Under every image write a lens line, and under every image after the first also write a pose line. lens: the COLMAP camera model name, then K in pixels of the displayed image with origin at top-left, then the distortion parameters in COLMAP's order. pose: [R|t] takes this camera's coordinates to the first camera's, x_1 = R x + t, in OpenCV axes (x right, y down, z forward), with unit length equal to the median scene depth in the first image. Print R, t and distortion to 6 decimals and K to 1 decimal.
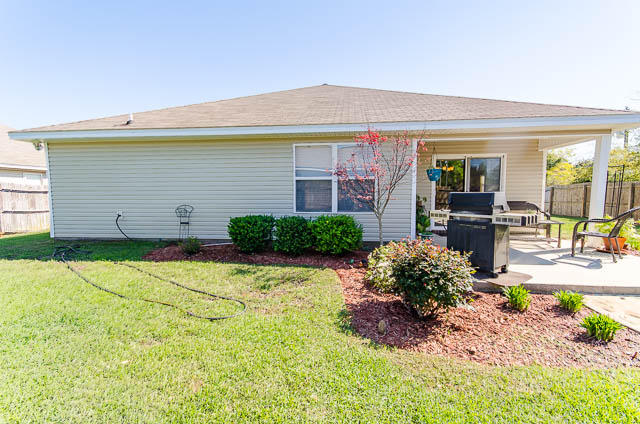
lens RADIAL K [[283.7, 0, 320.5], [0, 283.7, 197.5], [0, 0, 1]] dist [0.001809, 0.000253]
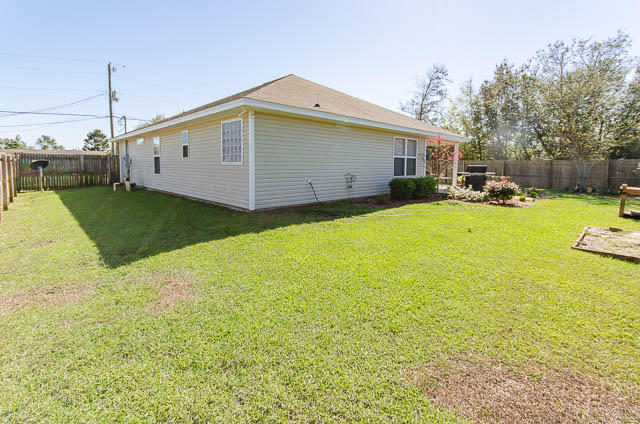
lens RADIAL K [[283.7, 0, 320.5], [0, 283.7, 197.5], [0, 0, 1]] dist [0.001809, 0.000253]
pose [[0.655631, -0.080546, 0.750773, -1.608861], [0.005614, 0.994787, 0.101822, -0.000425], [-0.755060, -0.062543, 0.652665, 0.195119]]
